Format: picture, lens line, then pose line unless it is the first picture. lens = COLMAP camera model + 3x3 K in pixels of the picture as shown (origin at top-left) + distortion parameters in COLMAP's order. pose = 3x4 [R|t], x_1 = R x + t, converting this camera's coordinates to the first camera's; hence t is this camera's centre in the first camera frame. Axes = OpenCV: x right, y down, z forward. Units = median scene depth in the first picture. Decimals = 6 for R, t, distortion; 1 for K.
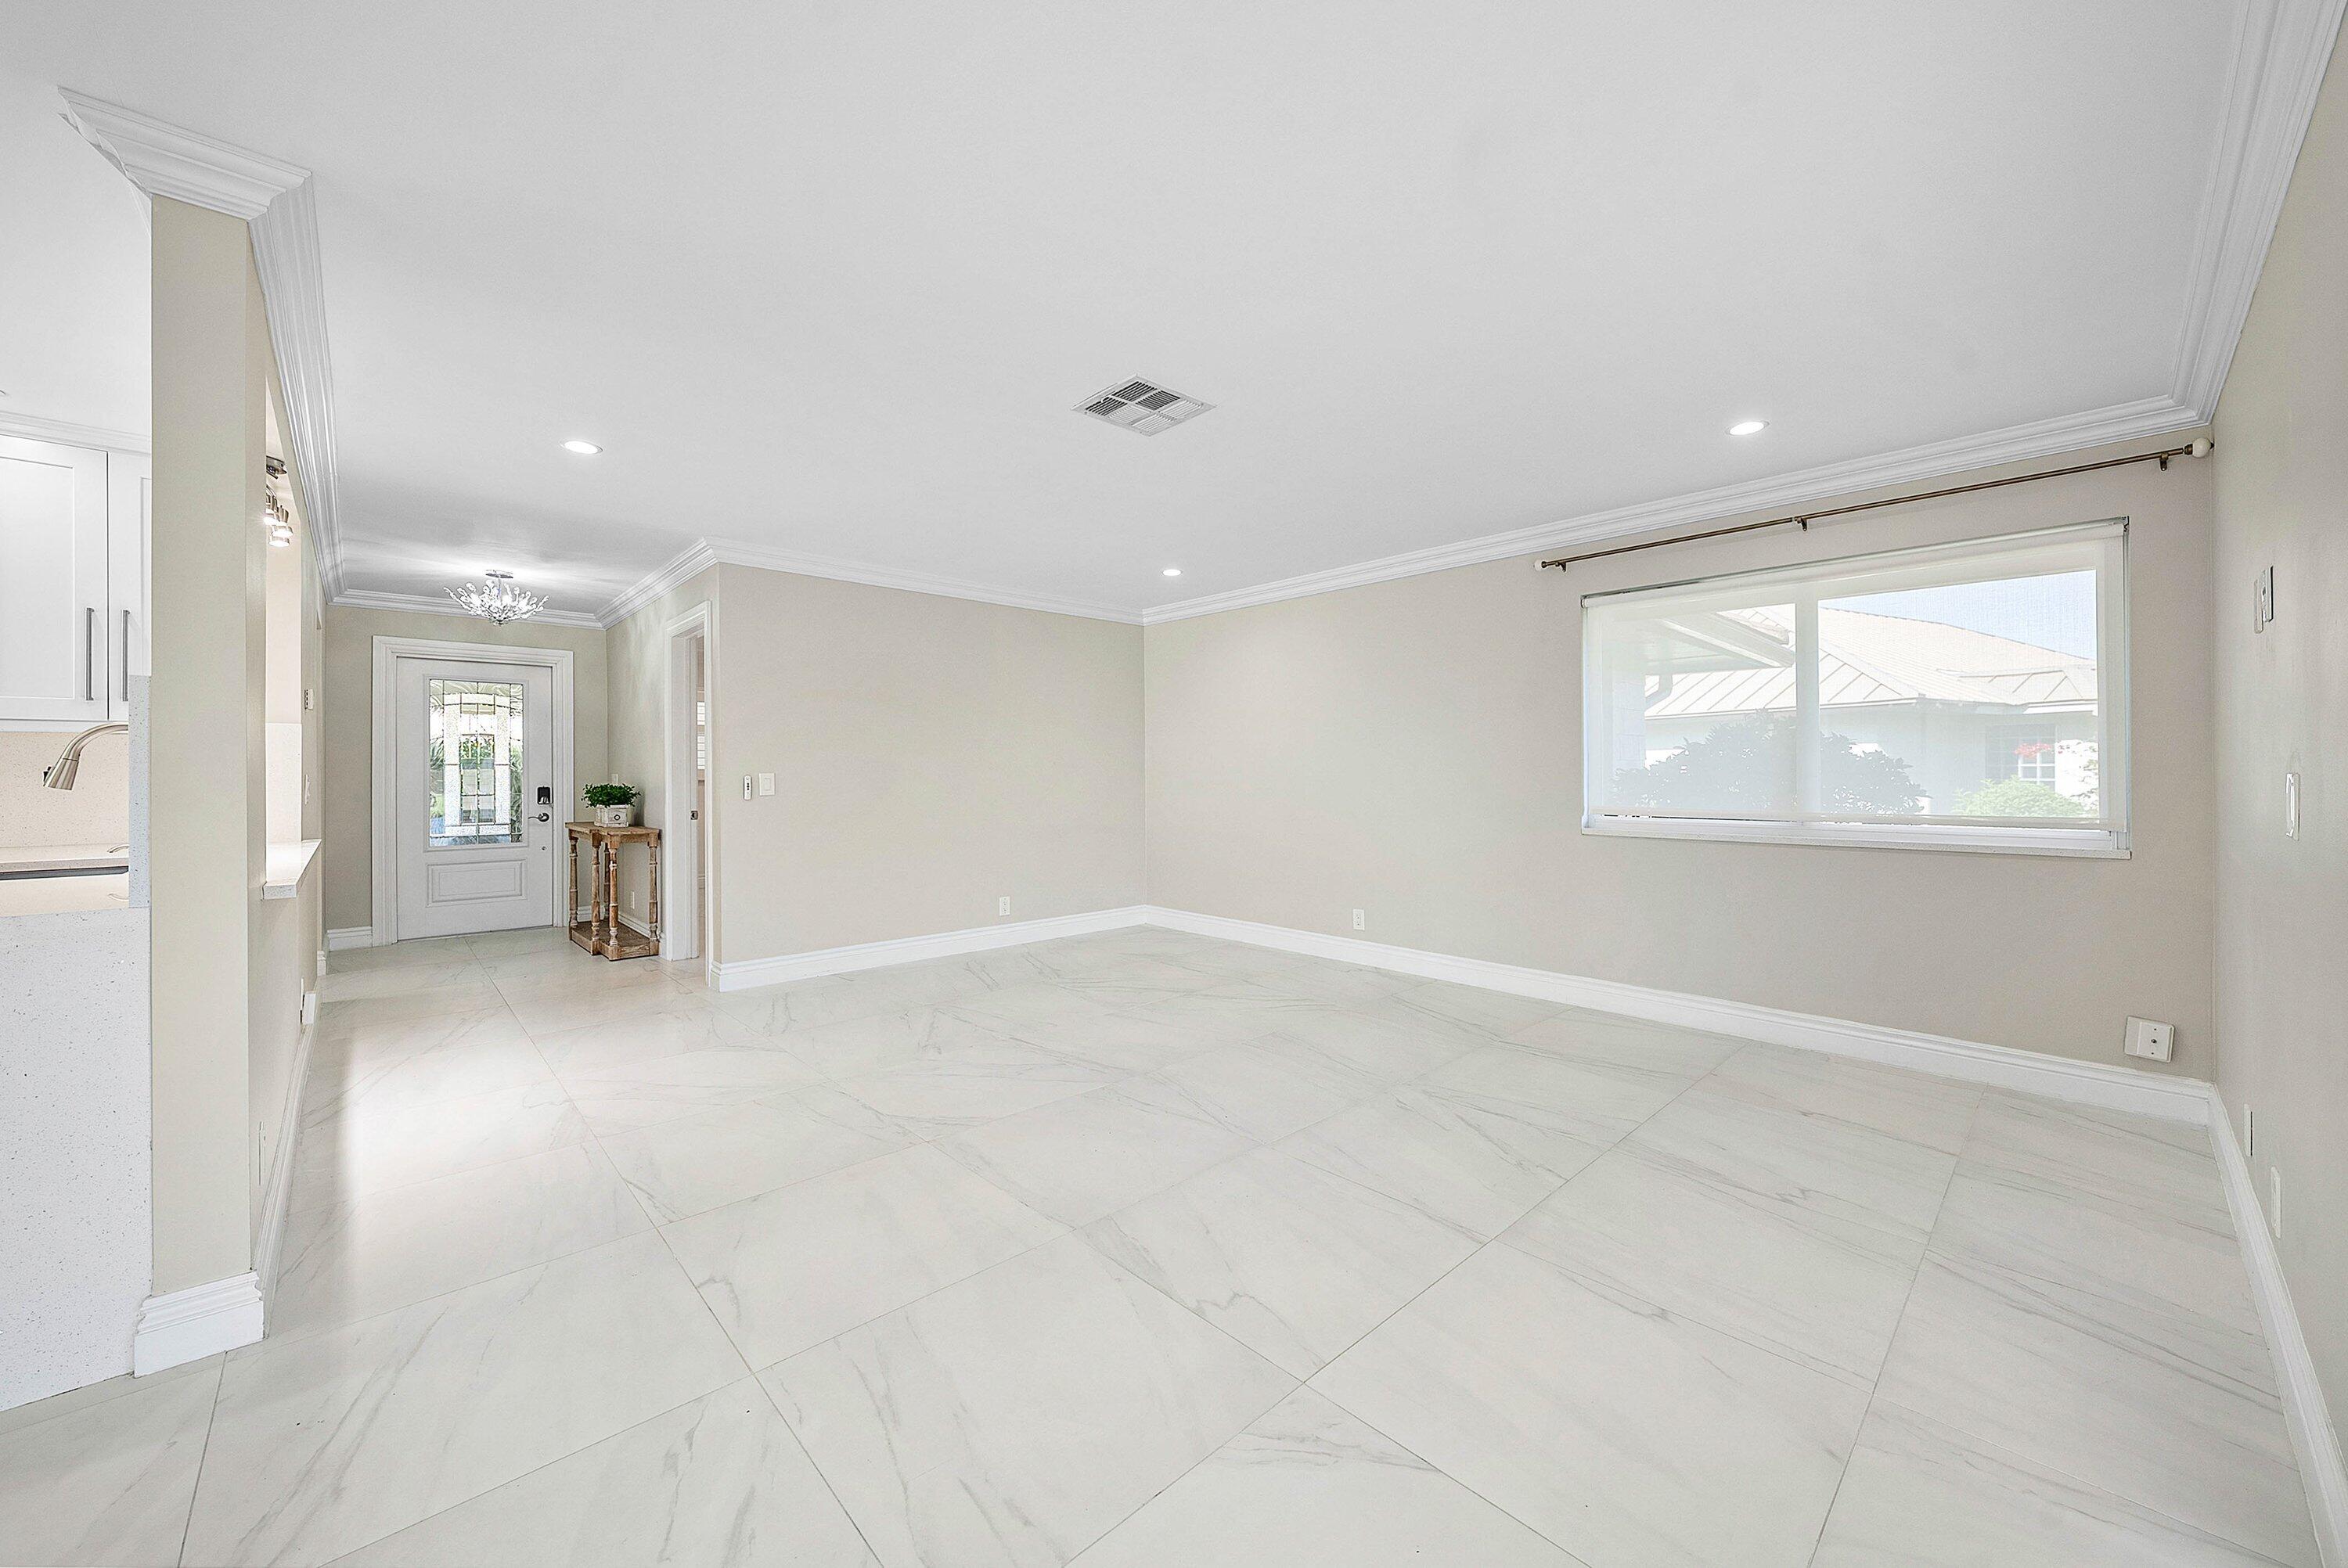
lens RADIAL K [[870.3, 0, 1175.3], [0, 870.3, 775.2], [0, 0, 1]] dist [-0.003796, -0.000446]
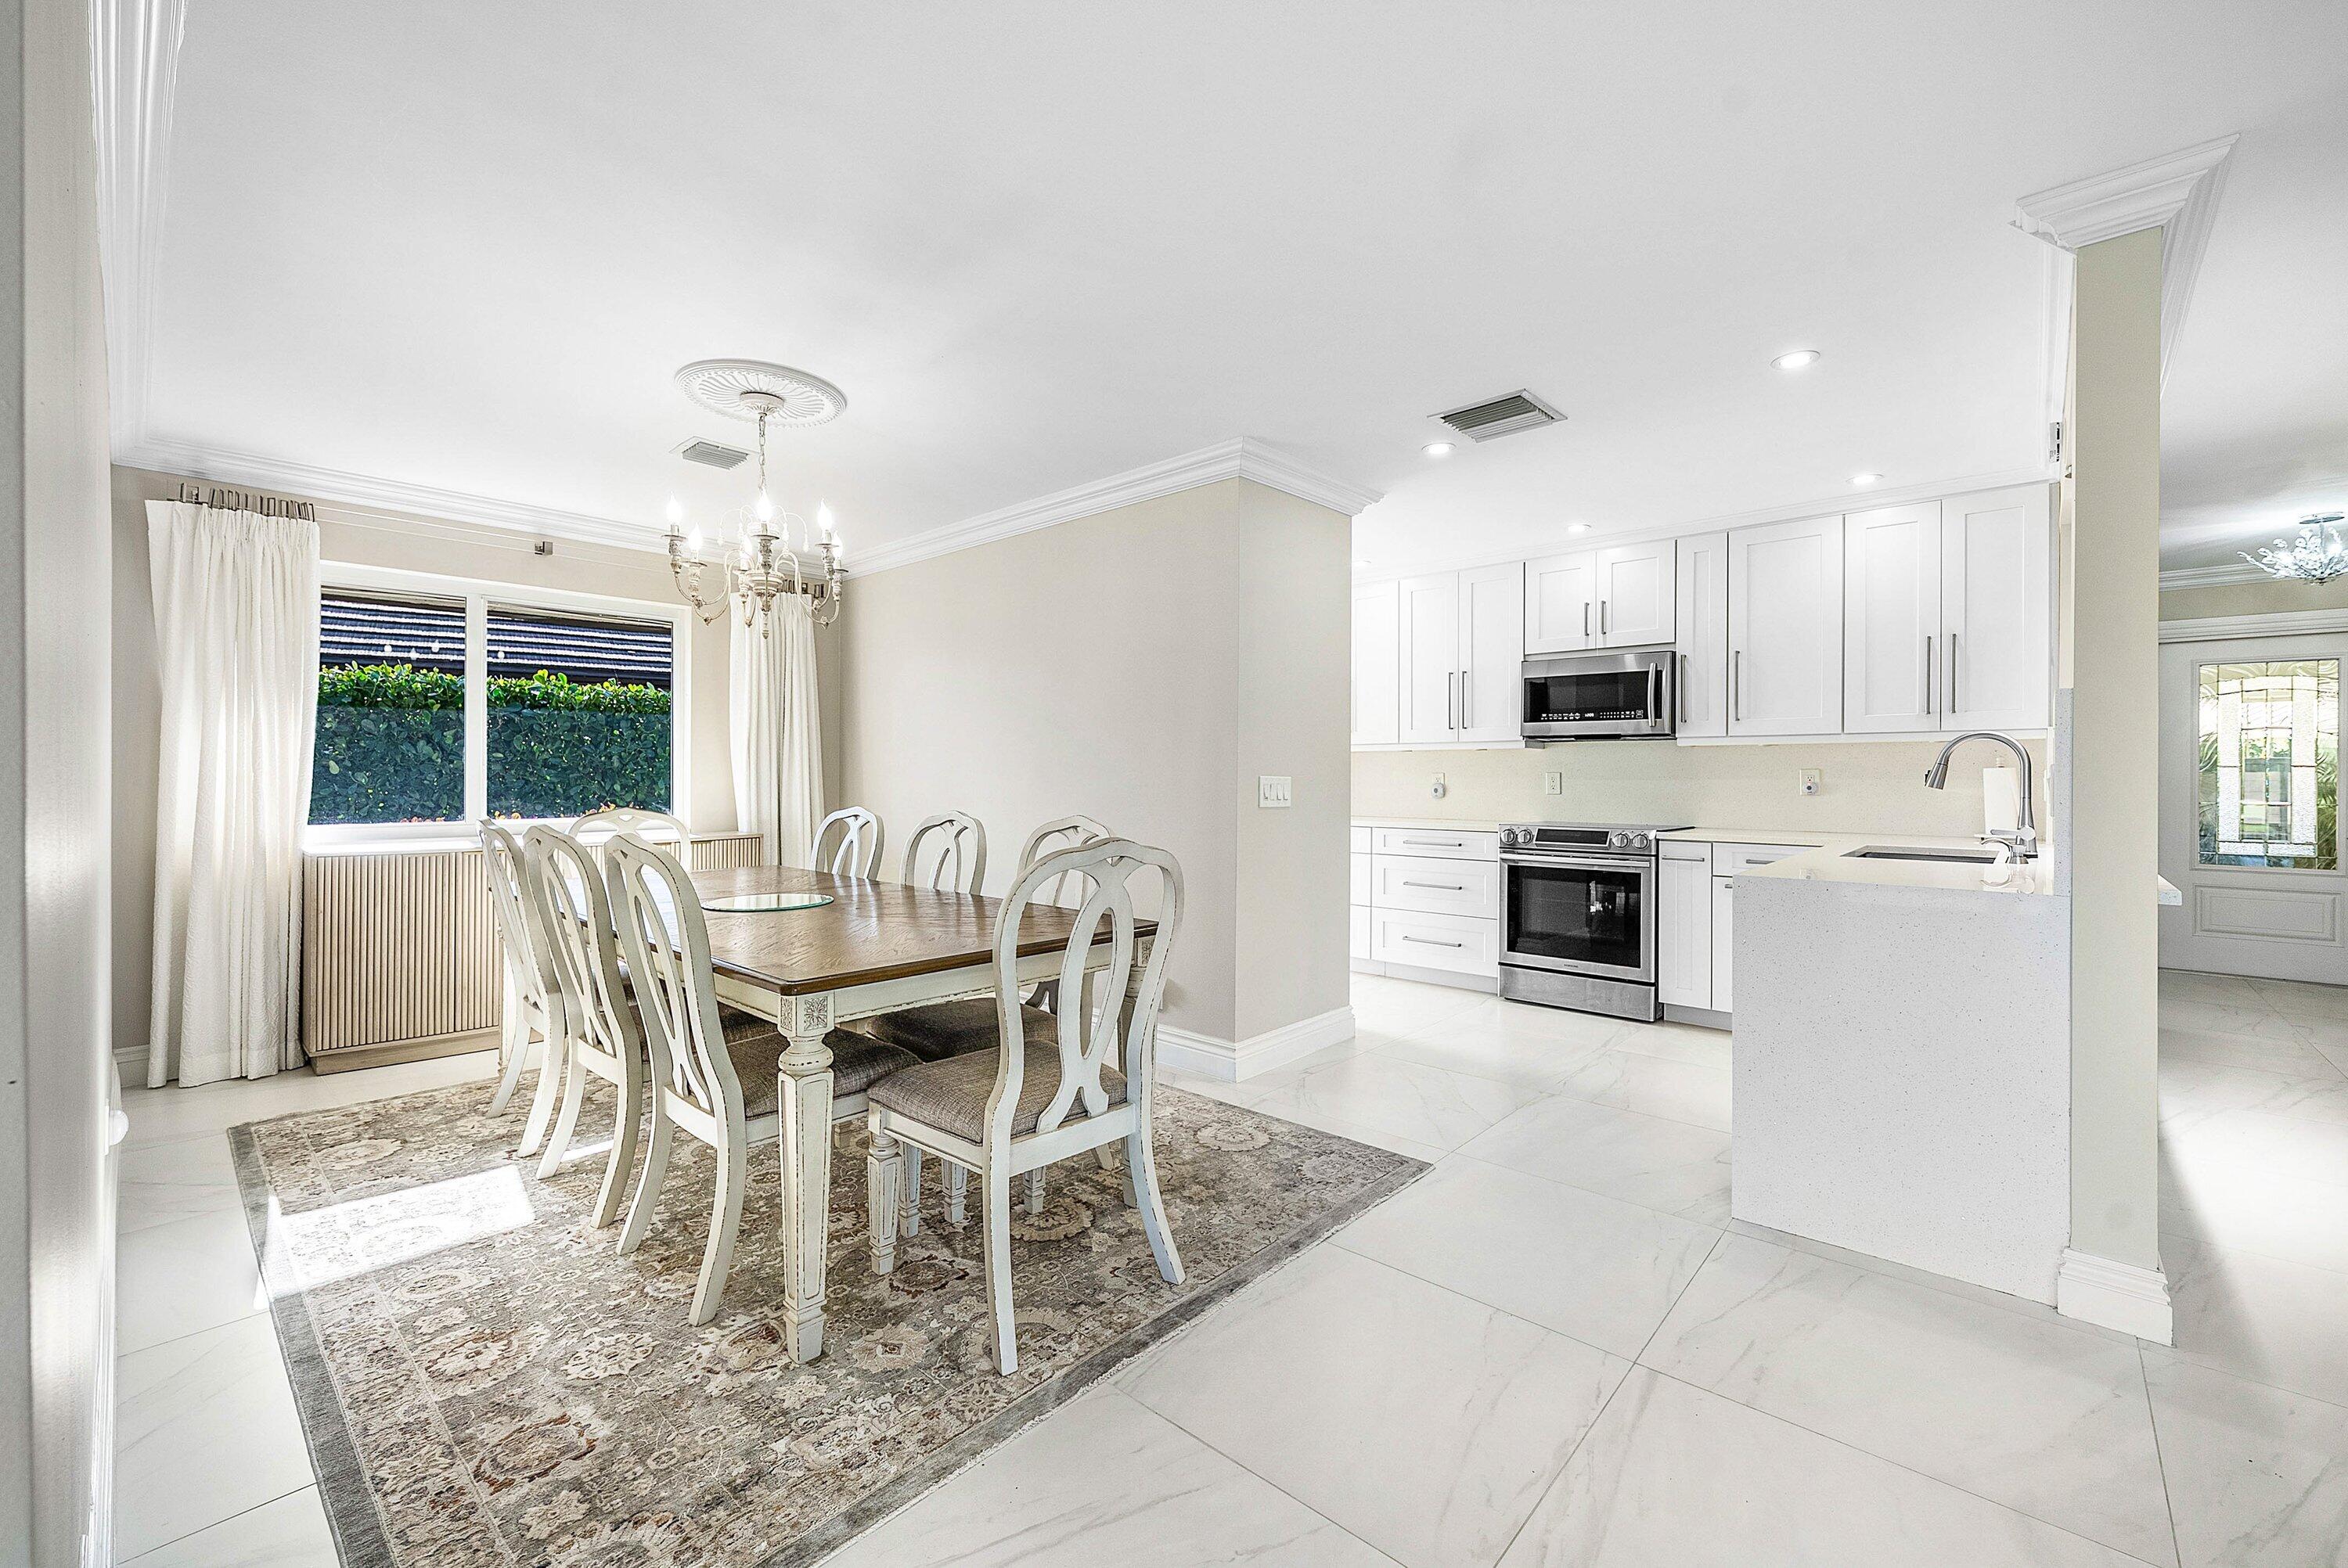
lens RADIAL K [[957.3, 0, 1174.0], [0, 957.3, 784.0], [0, 0, 1]] dist [-0.002071, -0.000759]
pose [[0.085858, 0.011233, -0.996244, -0.021126], [-0.005785, 0.999925, 0.010776, 0.000471], [0.996291, 0.004838, 0.085917, -0.073604]]
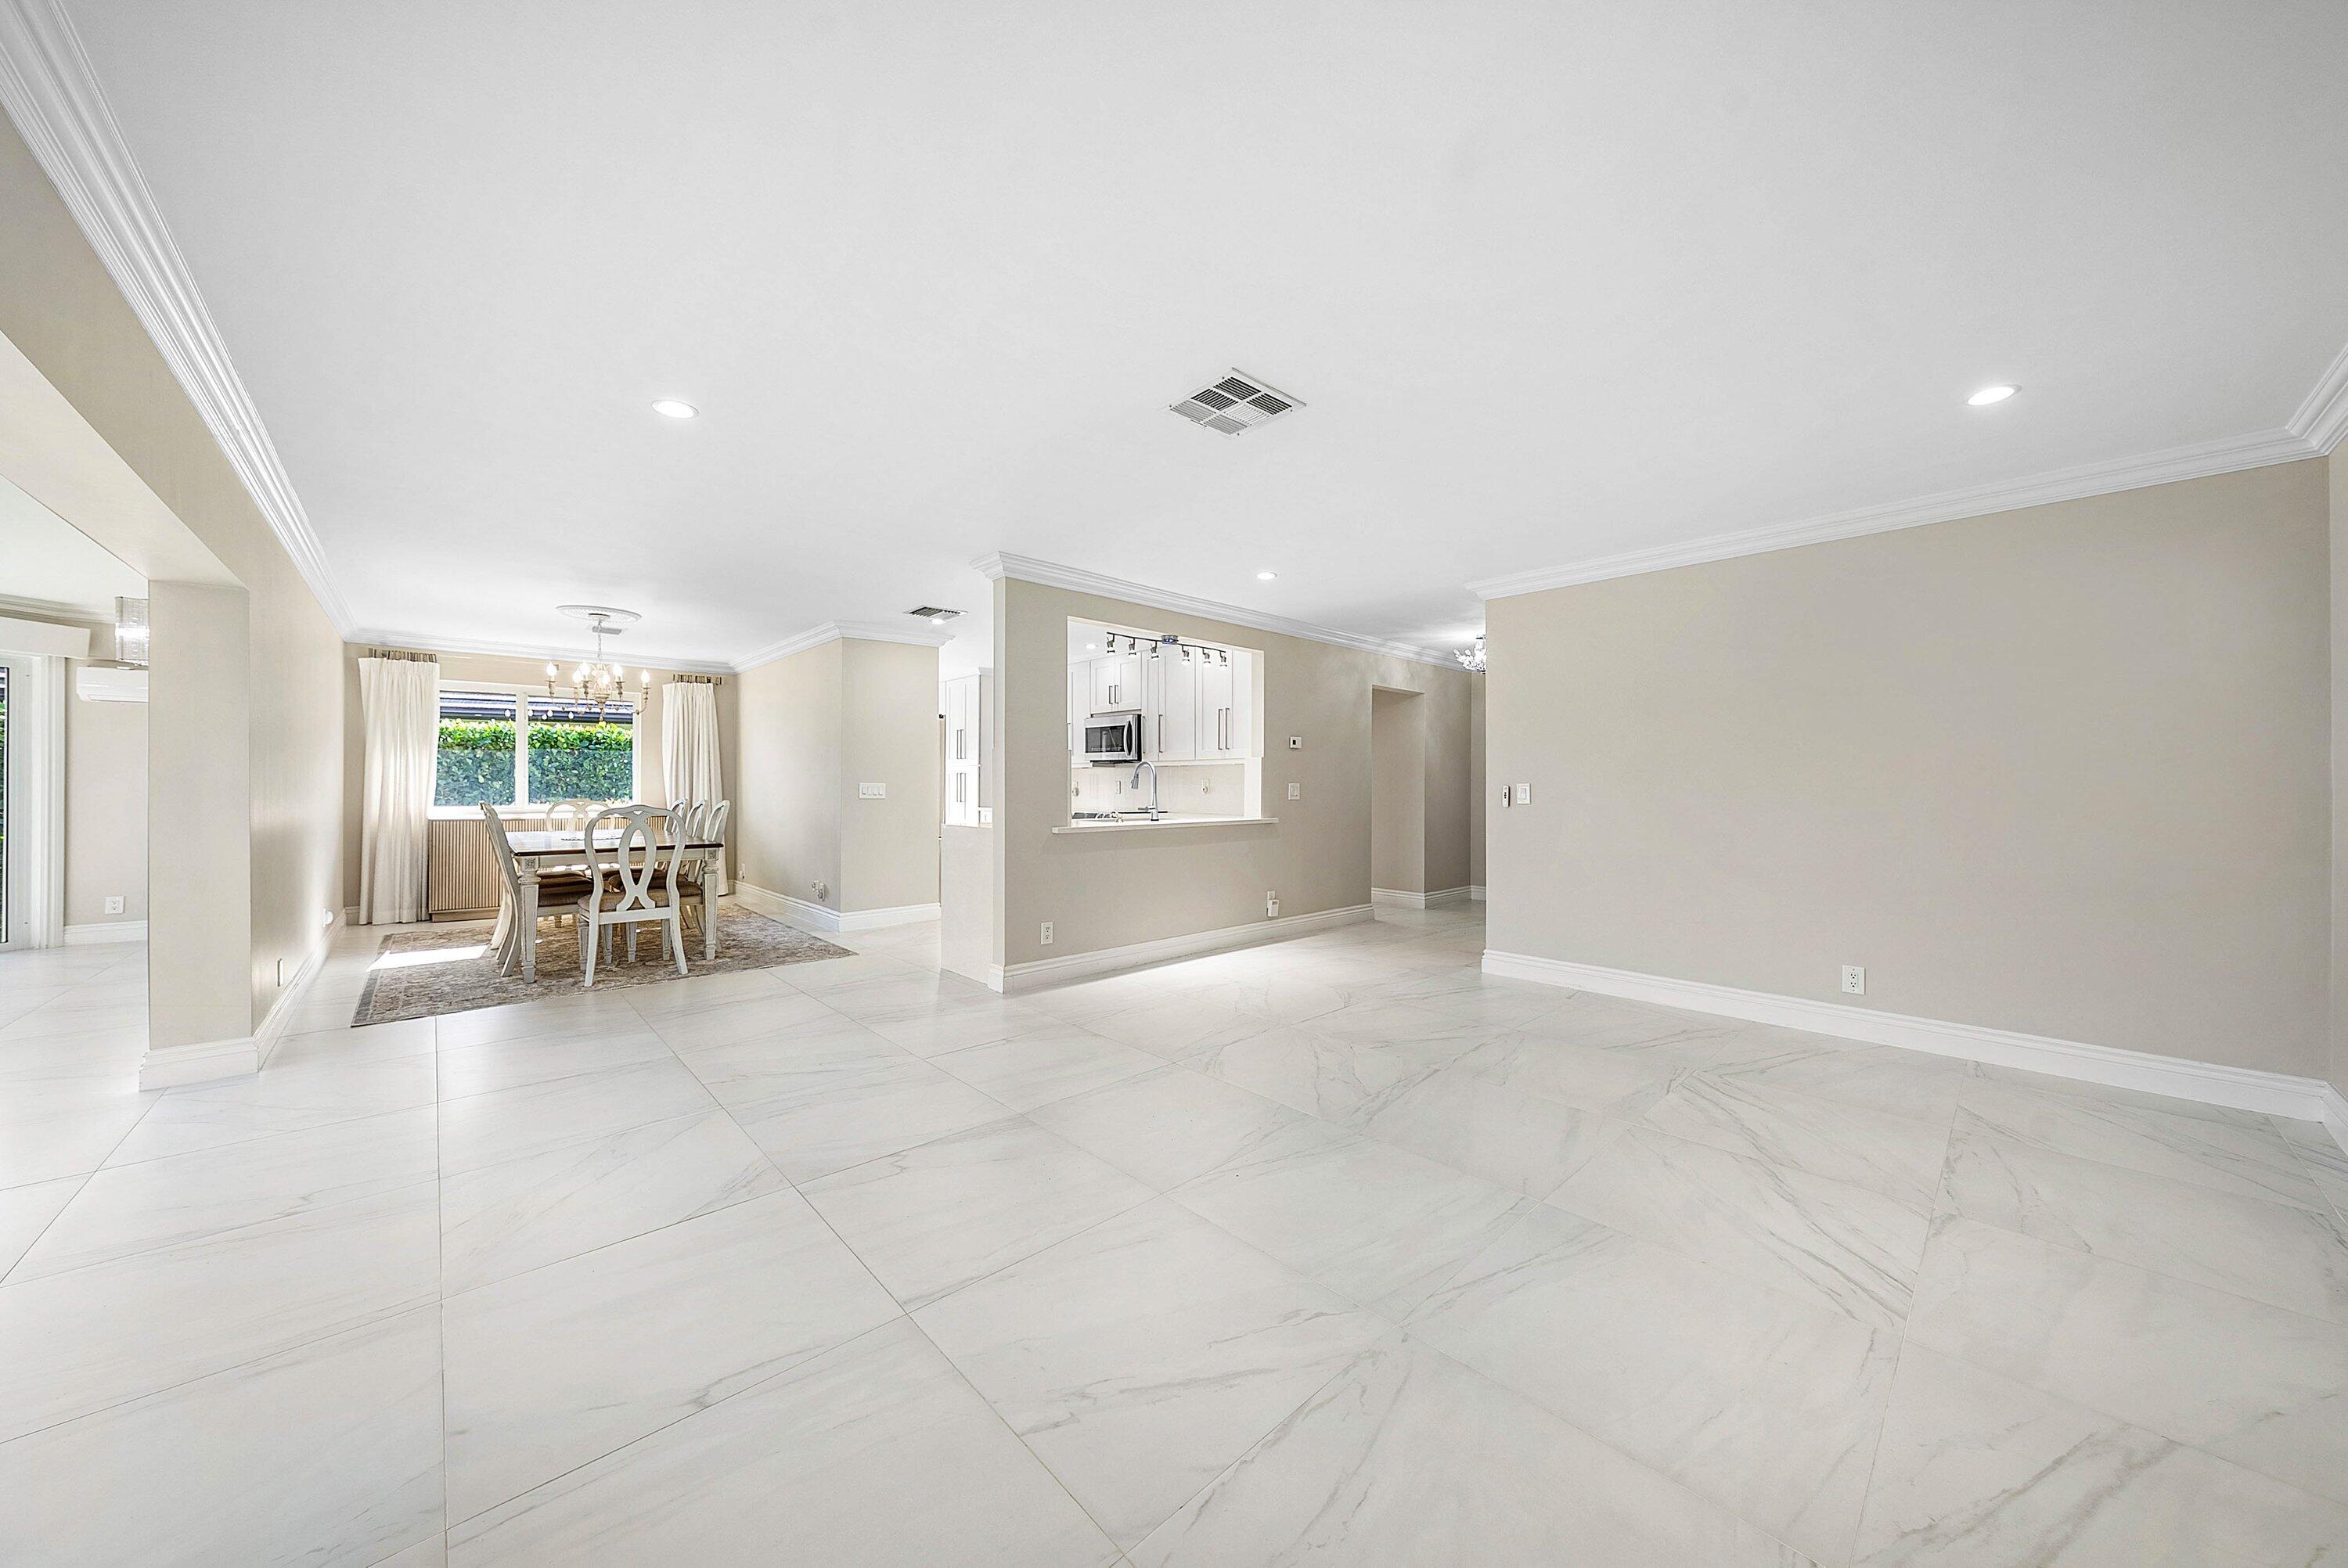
lens RADIAL K [[803.7, 0, 1177.3], [0, 803.7, 788.5], [0, 0, 1]] dist [0.000726, 0.000188]
pose [[-0.003041, 0.008826, -0.999956, 0.447610], [-0.005120, 0.999948, 0.008841, -0.002776], [0.999982, 0.005147, -0.002996, 0.484879]]
